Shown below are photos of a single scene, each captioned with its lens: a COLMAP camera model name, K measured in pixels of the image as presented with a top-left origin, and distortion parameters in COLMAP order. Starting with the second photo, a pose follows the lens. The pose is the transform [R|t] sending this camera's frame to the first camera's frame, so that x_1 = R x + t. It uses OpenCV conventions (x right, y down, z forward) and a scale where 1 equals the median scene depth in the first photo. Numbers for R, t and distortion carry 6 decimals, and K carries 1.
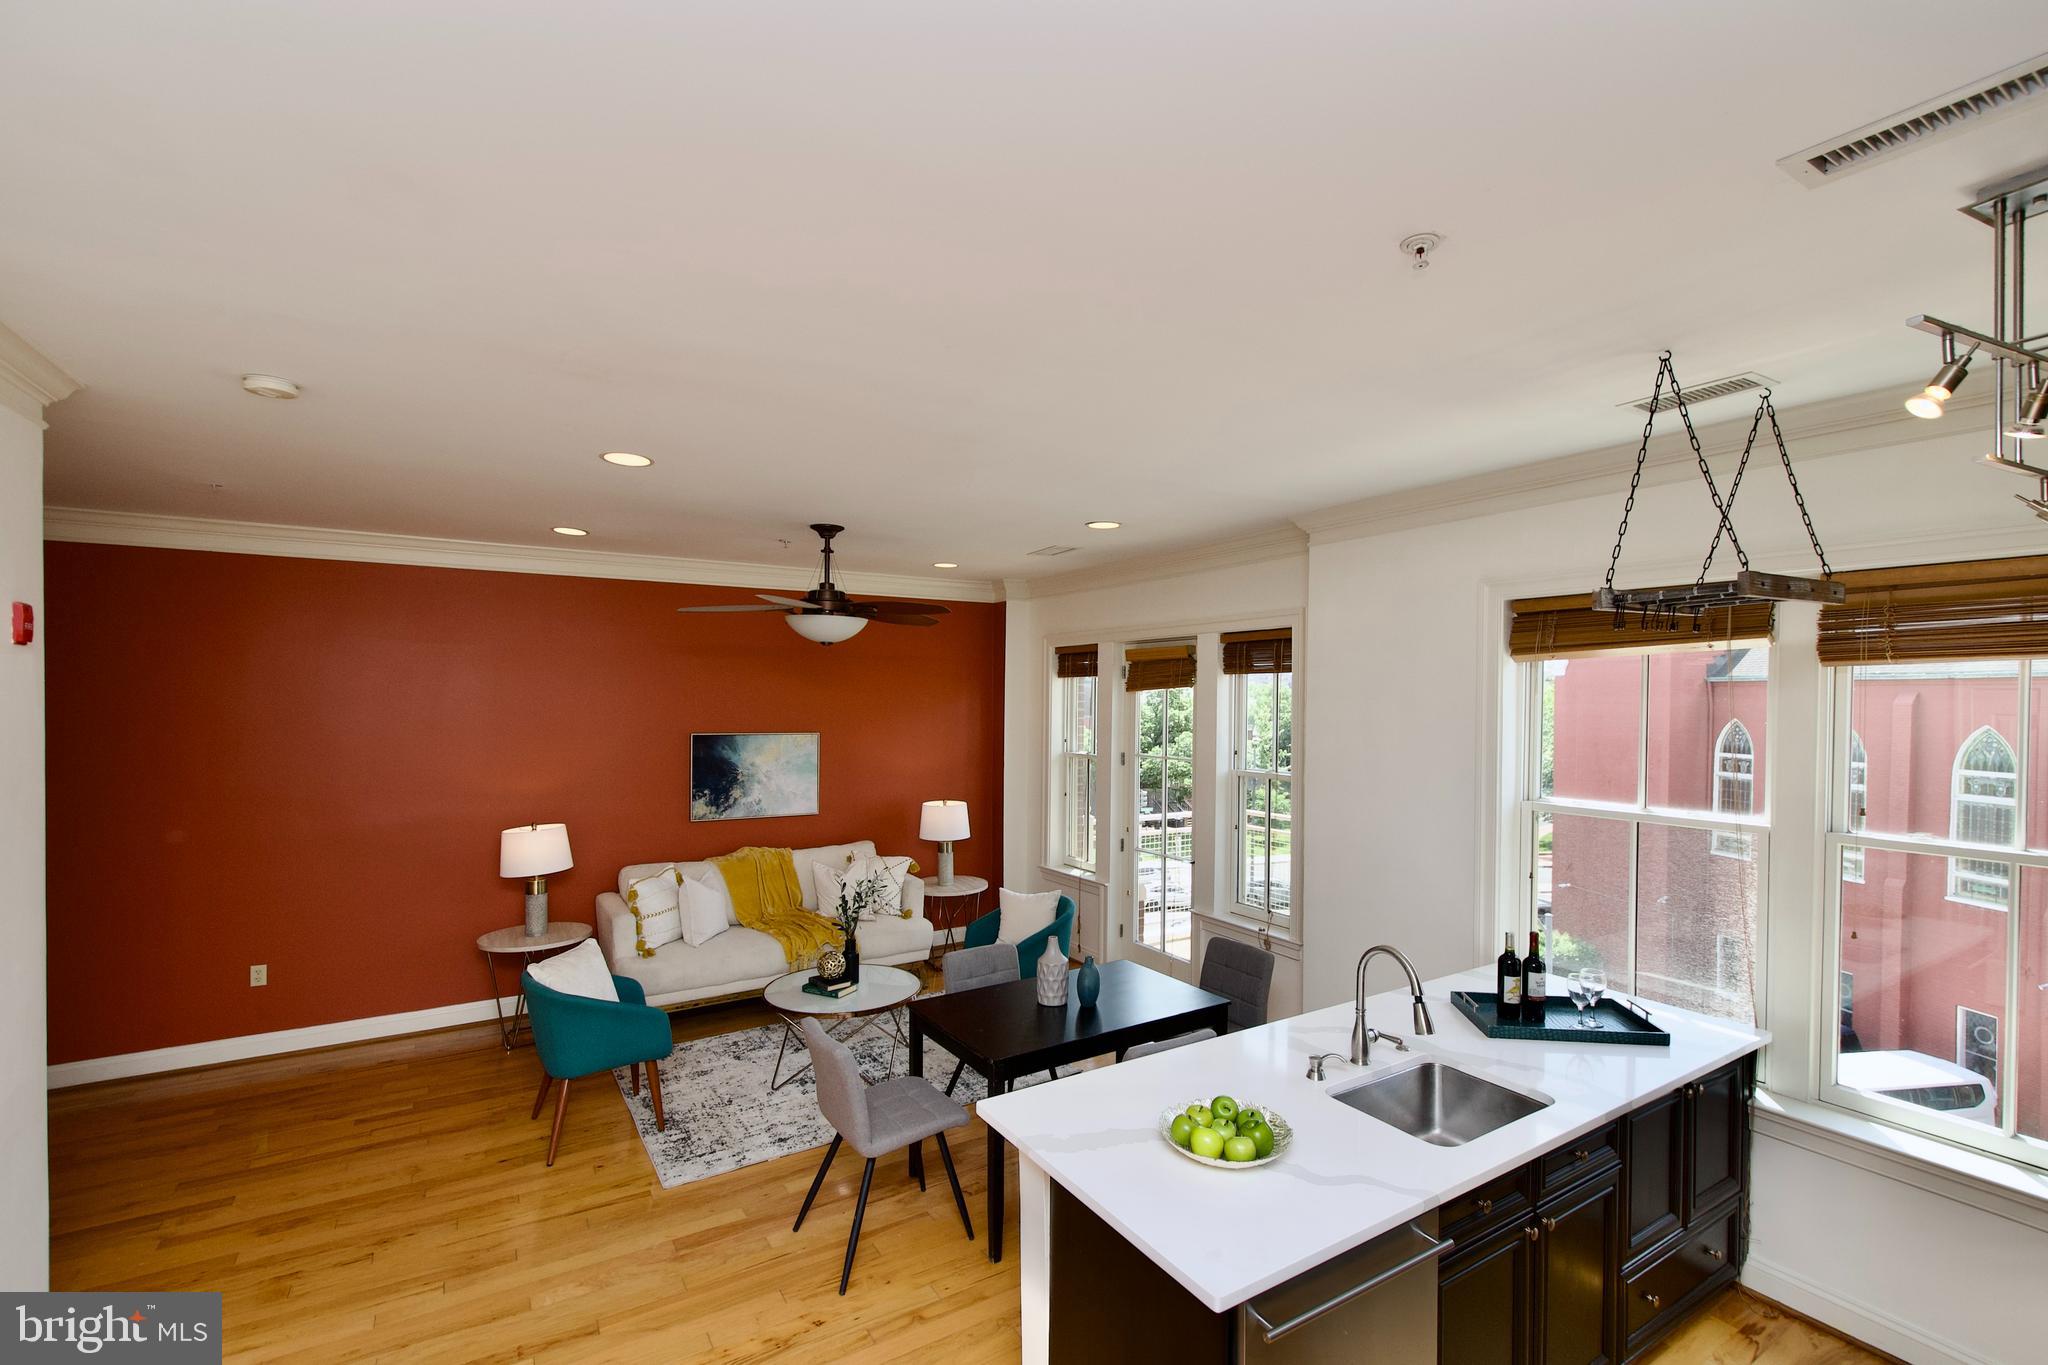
lens RADIAL K [[898.6, 0, 1039.6], [0, 898.6, 711.3], [0, 0, 1]] dist [0.011336, -0.007383]
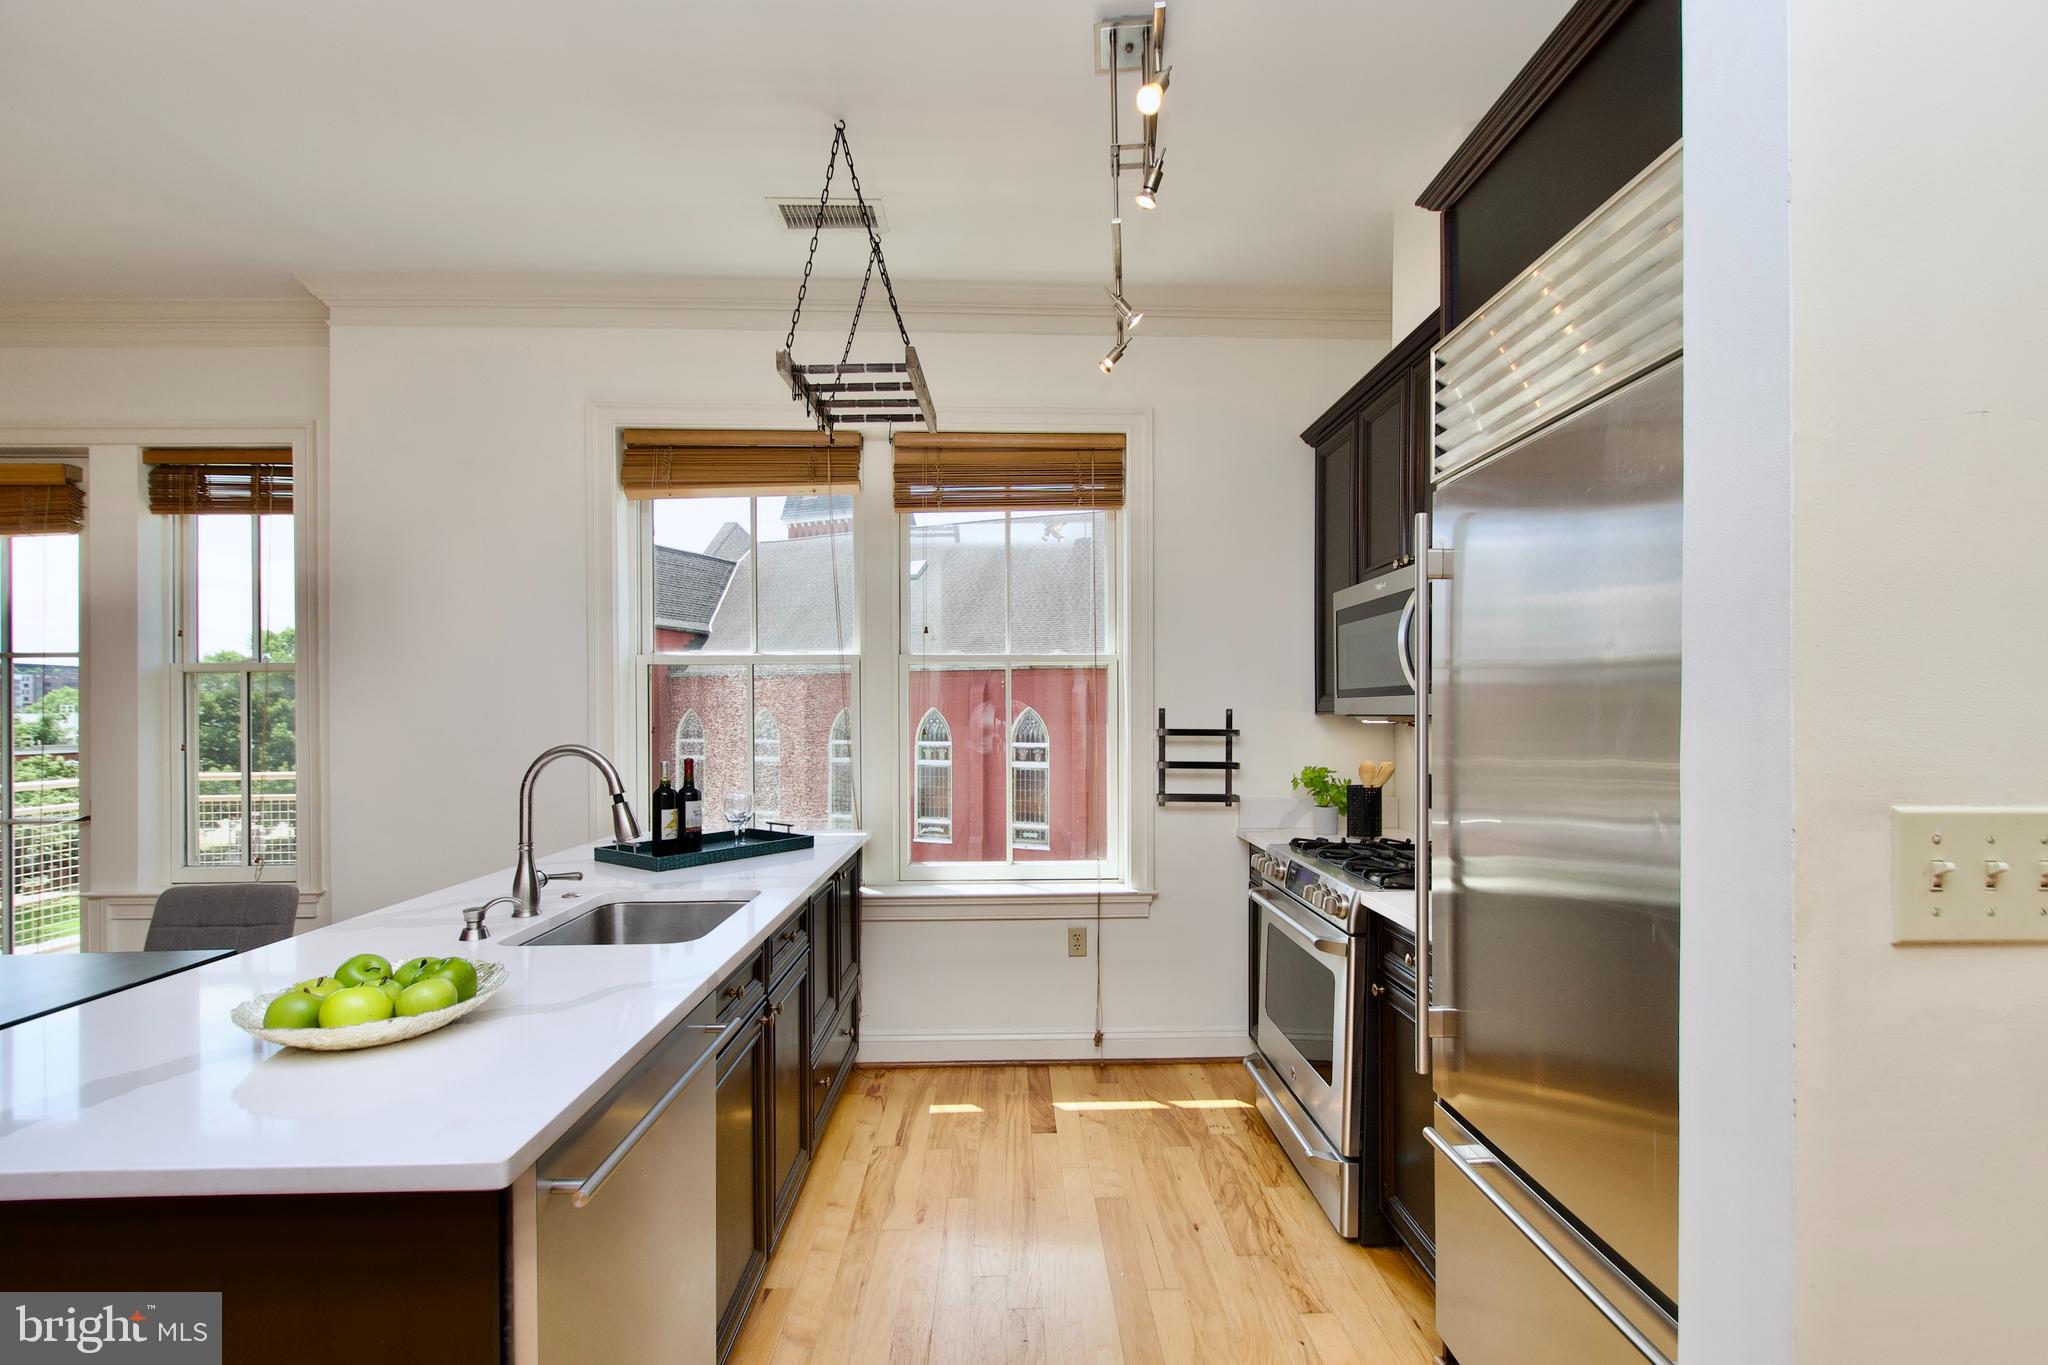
lens RADIAL K [[898.6, 0, 1039.6], [0, 898.6, 711.3], [0, 0, 1]] dist [0.011336, -0.007383]
pose [[0.503477, -0.010533, 0.863944, -0.034818], [0.022949, 0.999736, -0.001186, 0.122123], [-0.863704, 0.020424, 0.503586, 0.138036]]
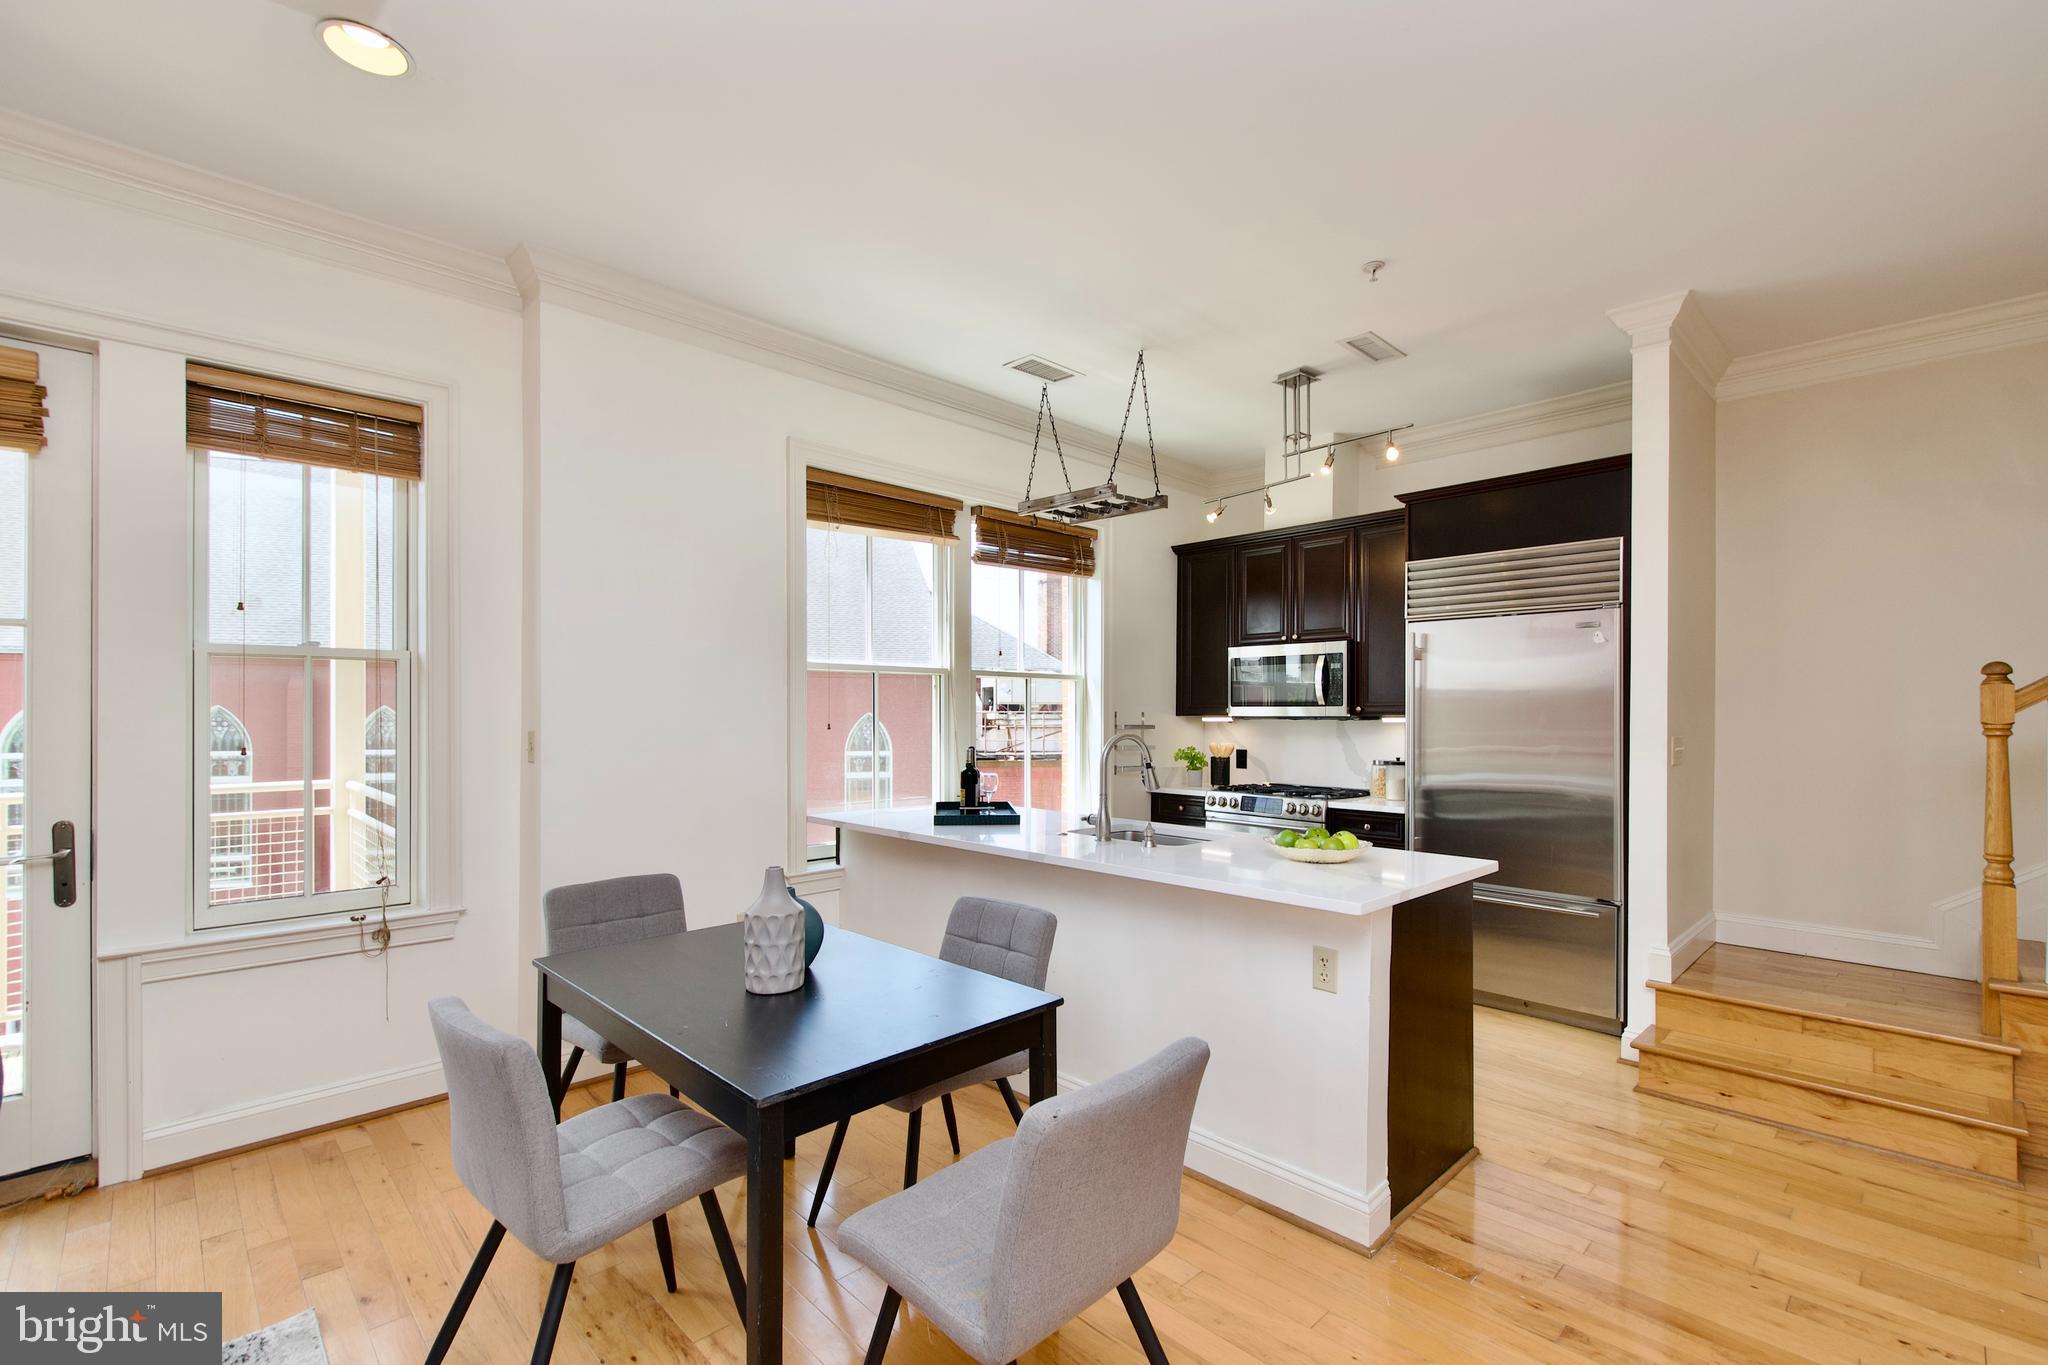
lens RADIAL K [[898.6, 0, 1039.6], [0, 898.6, 711.3], [0, 0, 1]] dist [0.011336, -0.007383]
pose [[-0.212735, -0.006264, 0.977090, -0.396164], [0.011653, 0.999892, 0.008948, 0.110774], [-0.977040, 0.013290, -0.212639, 0.691383]]
